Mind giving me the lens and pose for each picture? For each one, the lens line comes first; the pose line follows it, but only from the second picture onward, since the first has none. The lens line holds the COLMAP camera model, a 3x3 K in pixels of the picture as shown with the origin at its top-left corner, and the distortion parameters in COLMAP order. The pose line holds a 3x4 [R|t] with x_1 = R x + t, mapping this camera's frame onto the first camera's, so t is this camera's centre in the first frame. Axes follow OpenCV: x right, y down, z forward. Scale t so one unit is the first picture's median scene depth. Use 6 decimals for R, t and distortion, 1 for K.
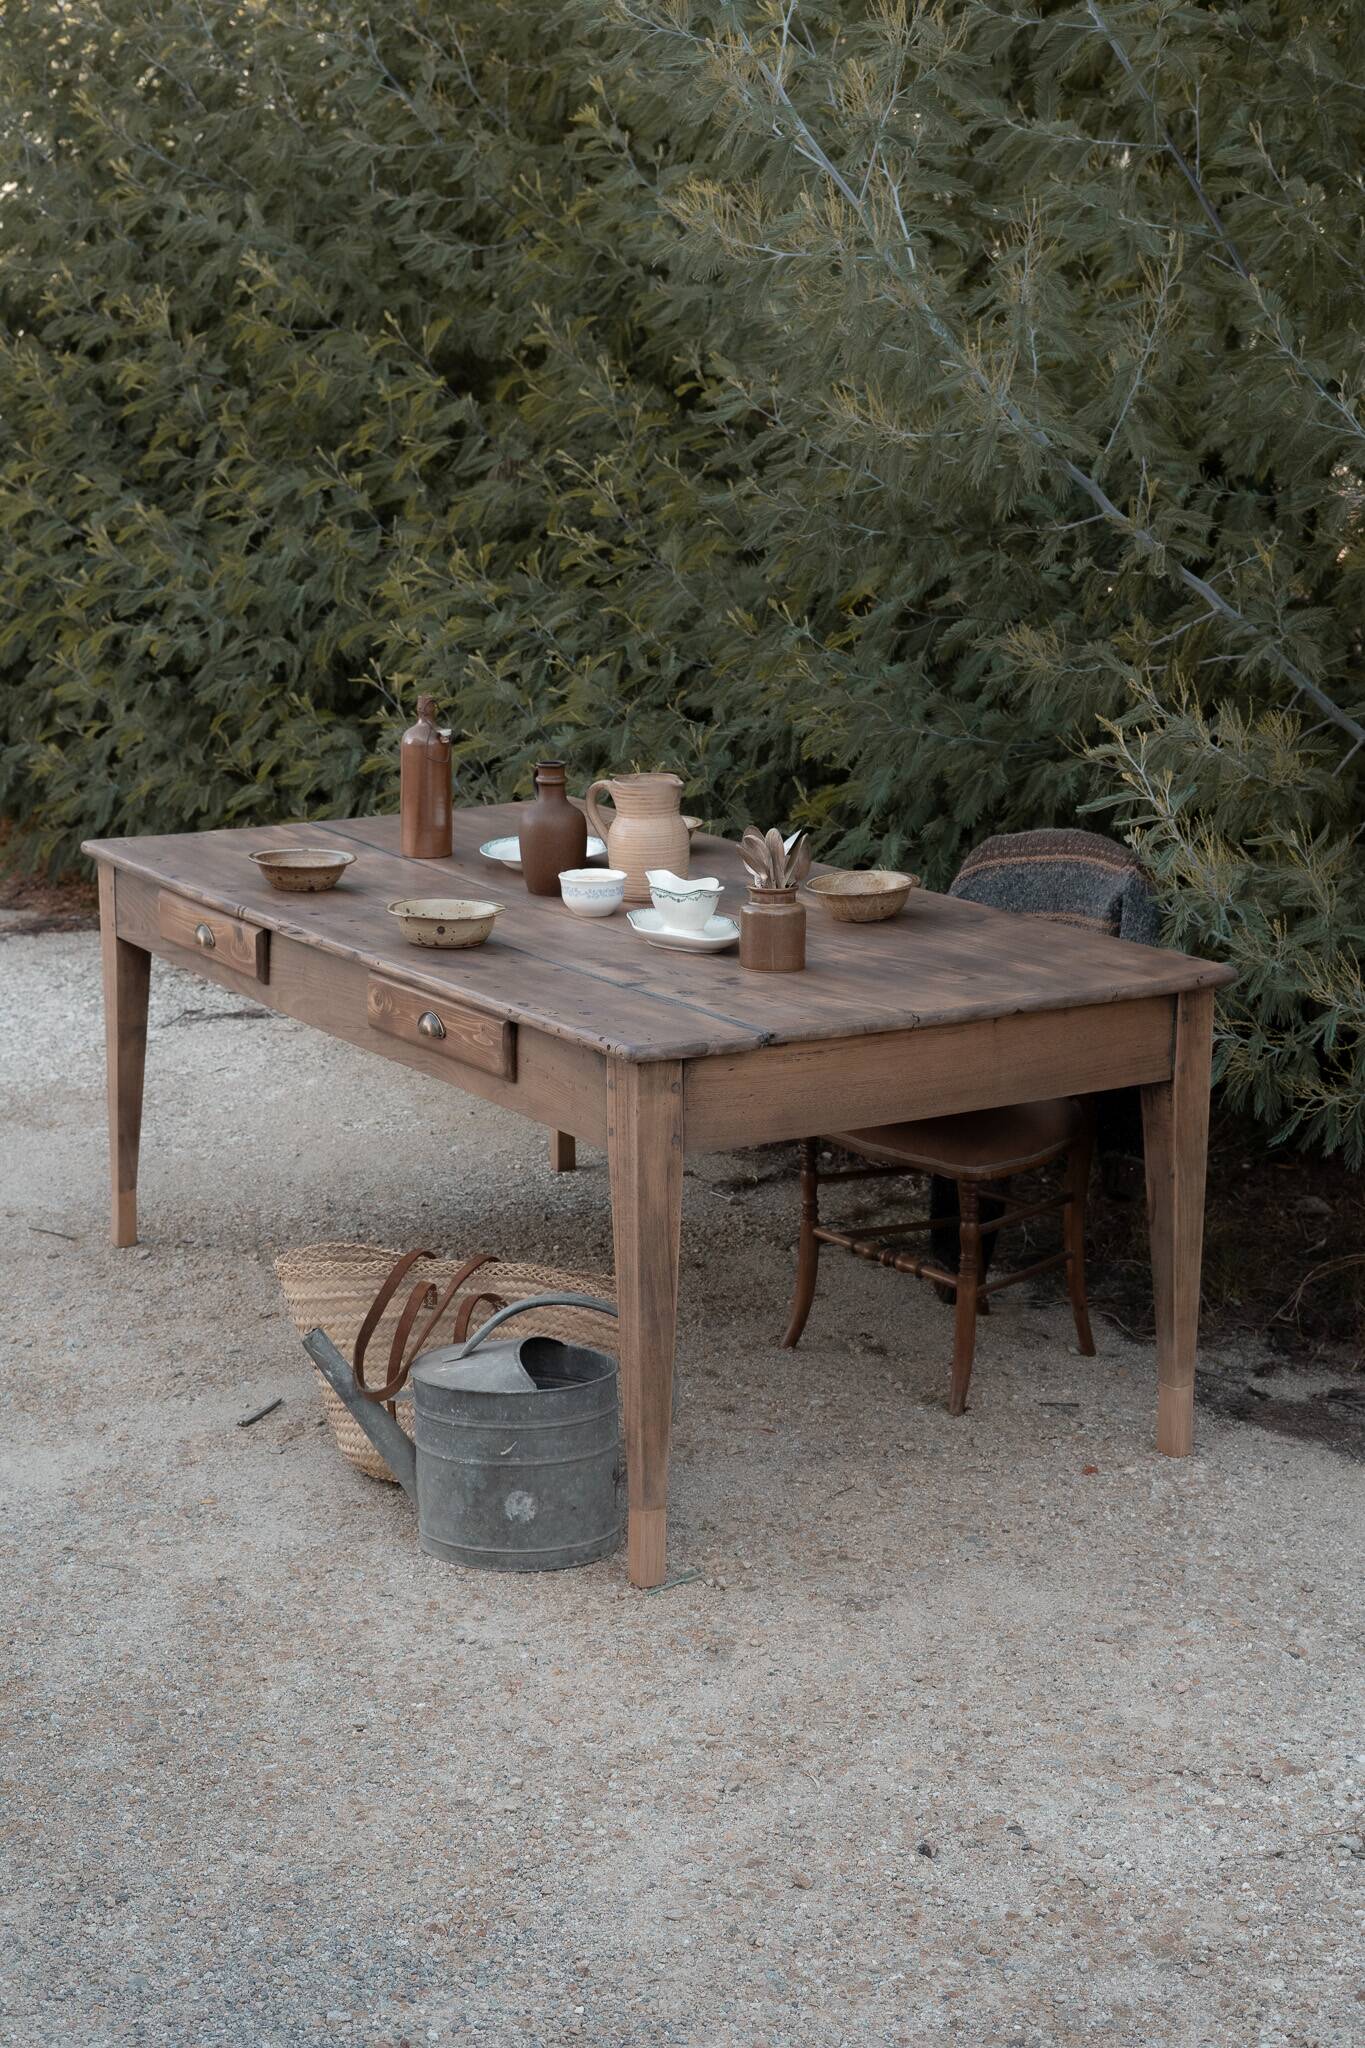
lens RADIAL K [[2986.9, 0, 679.6], [0, 2986.9, 997.1], [0, 0, 1]] dist [-0.038067, 0.007004]
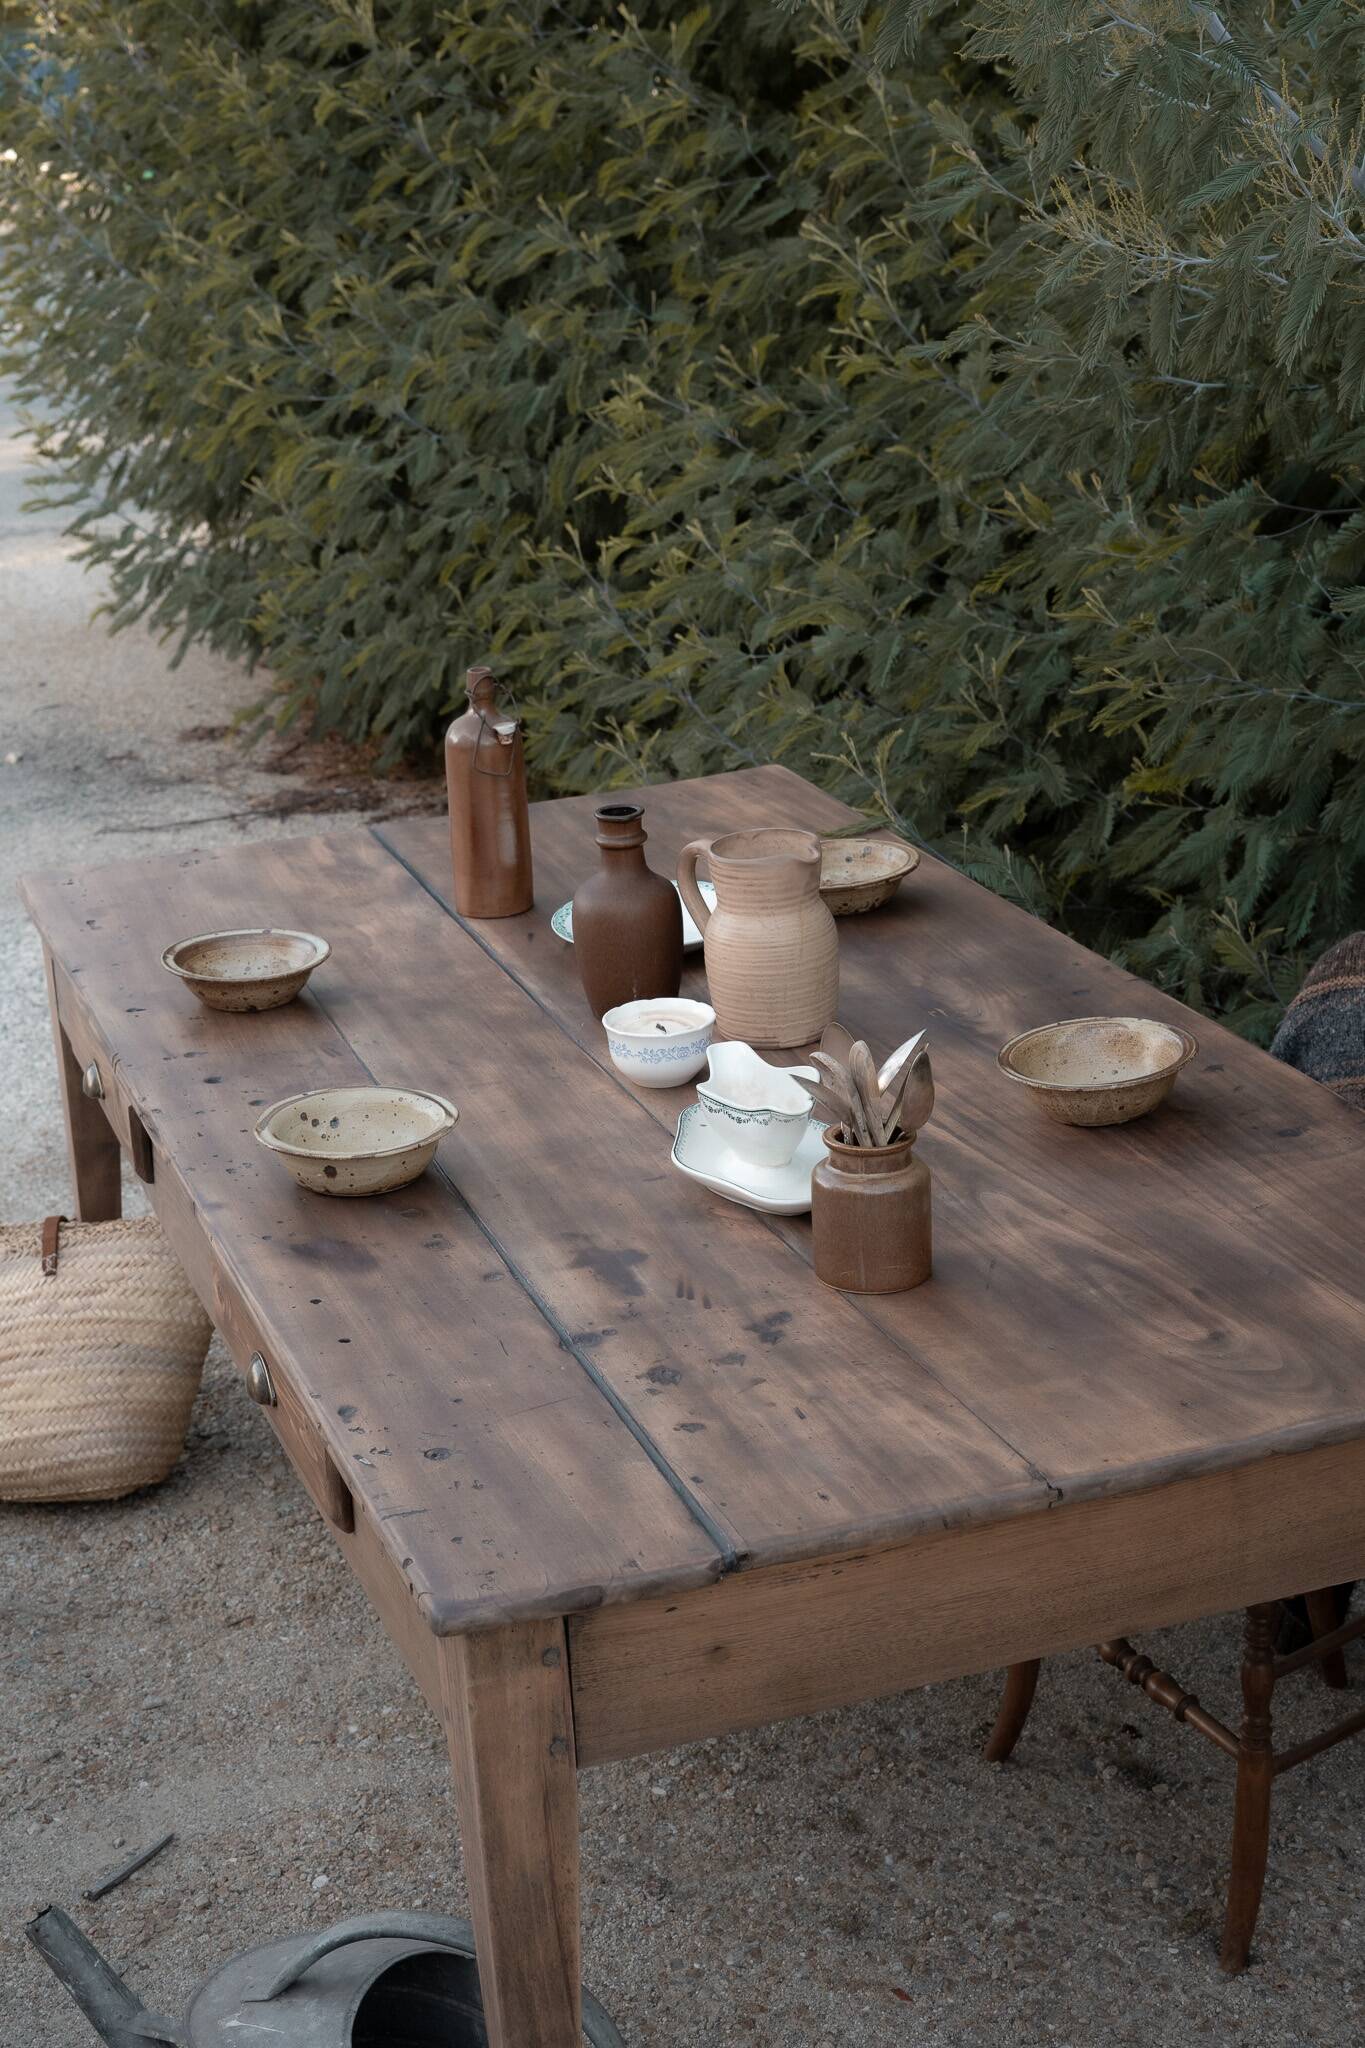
lens RADIAL K [[3005.6, 0, 682.5], [0, 3005.6, 1024.0], [0, 0, 1]] dist [0.001116, -0.037237]
pose [[0.977690, 0.019005, -0.209191, 0.114946], [0.007398, 0.992165, 0.124716, -0.128713], [0.209922, -0.123481, 0.969889, 0.457739]]
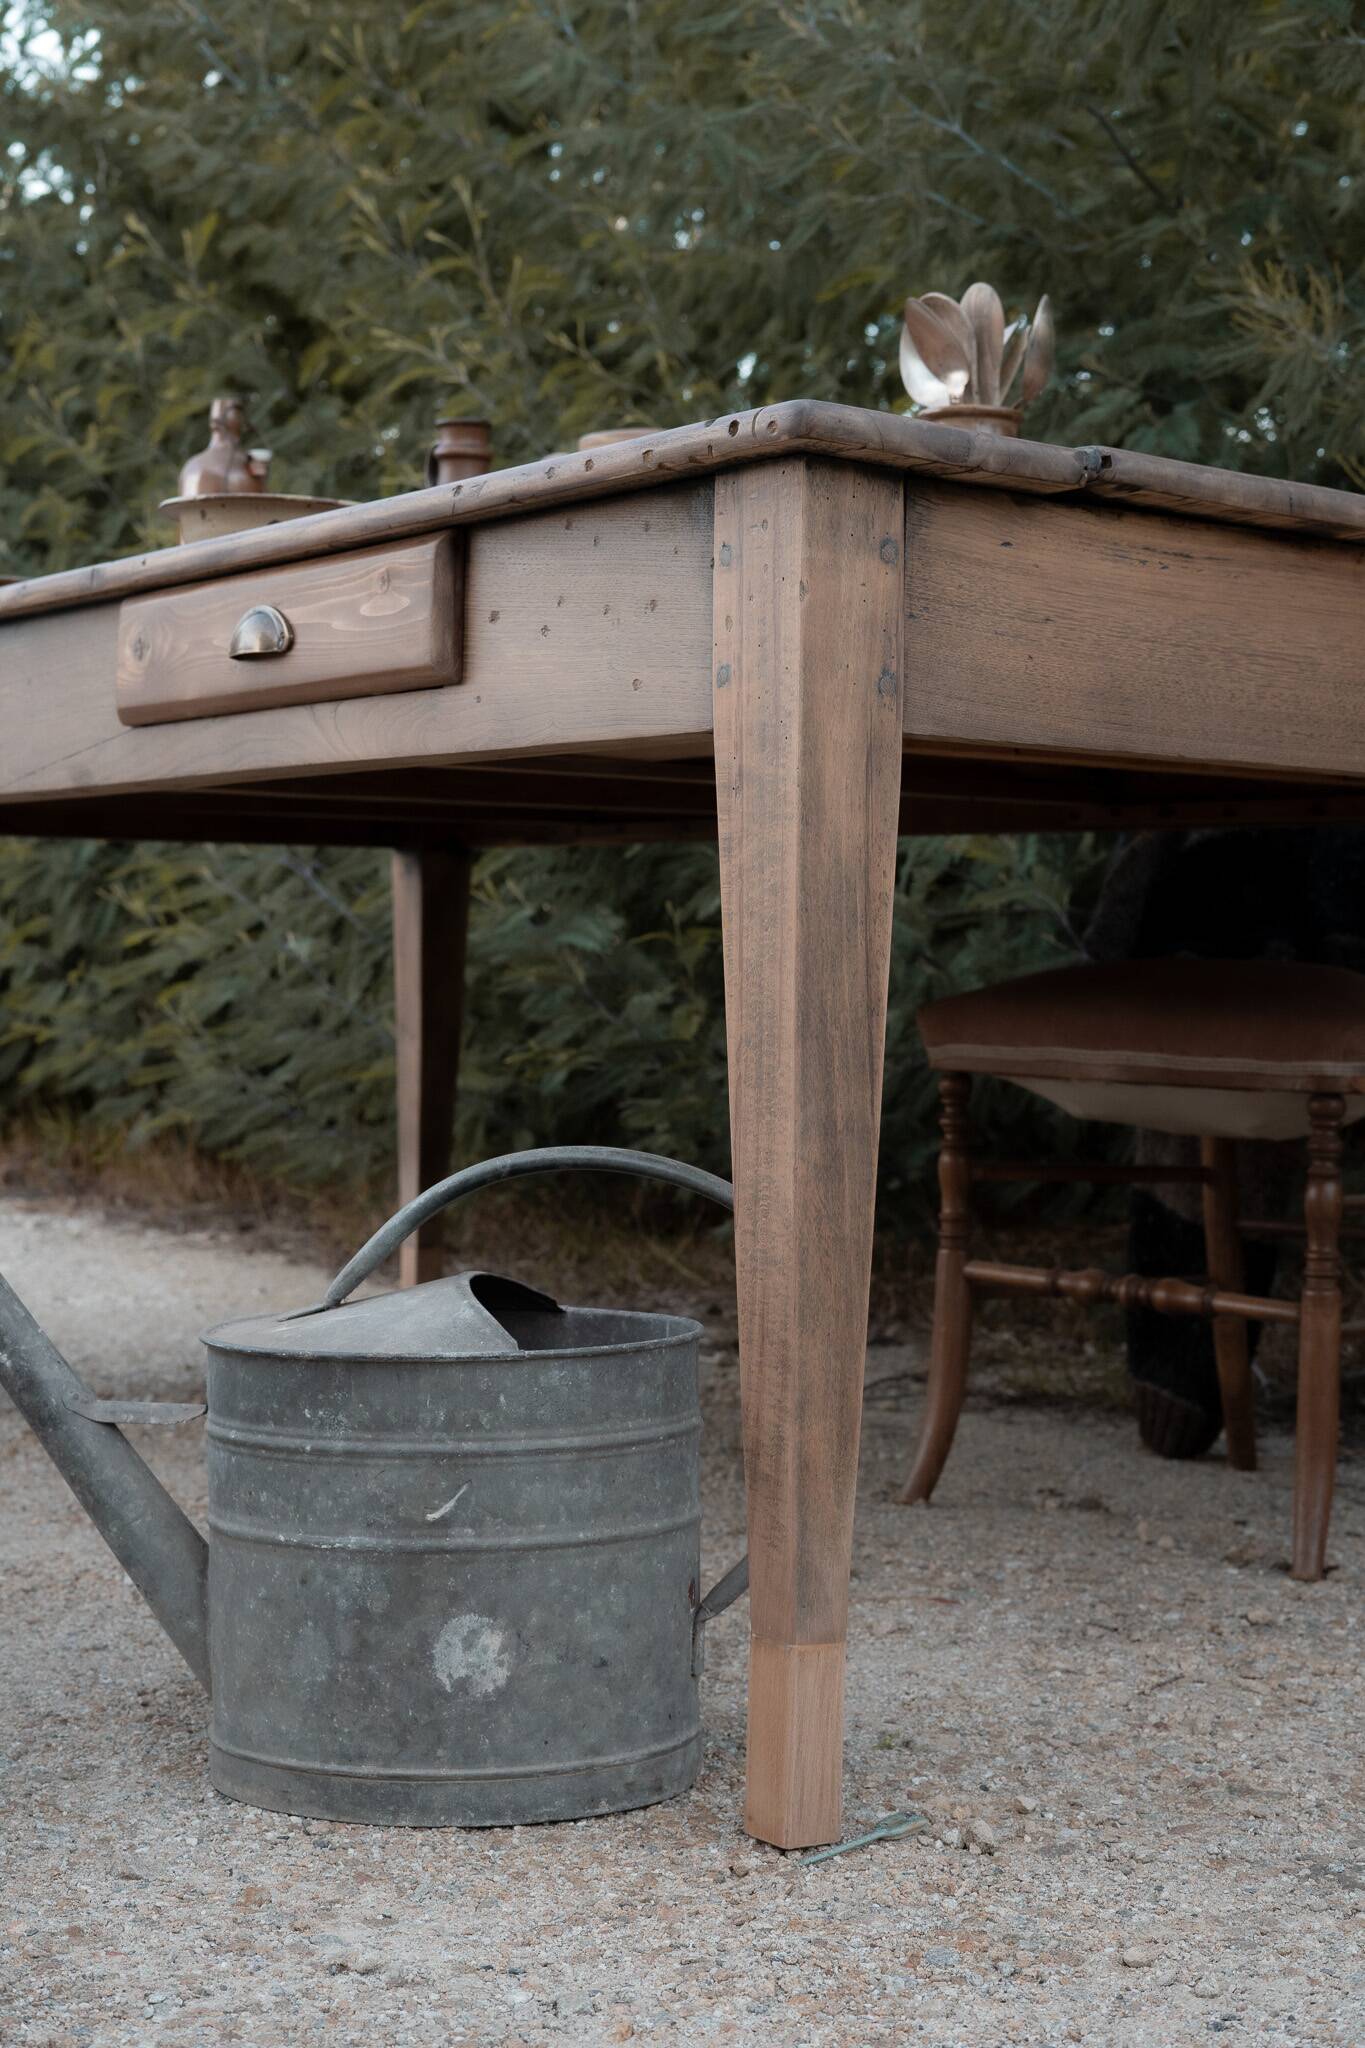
lens RADIAL K [[3041.6, 0, 682.5], [0, 3041.6, 1024.0], [0, 0, 1]] dist [-0.018949, -0.028295]
pose [[0.996034, 0.012295, 0.088120, -0.058343], [0.004253, 0.982695, -0.185181, 0.152710], [-0.088872, 0.184821, 0.978746, 0.544030]]
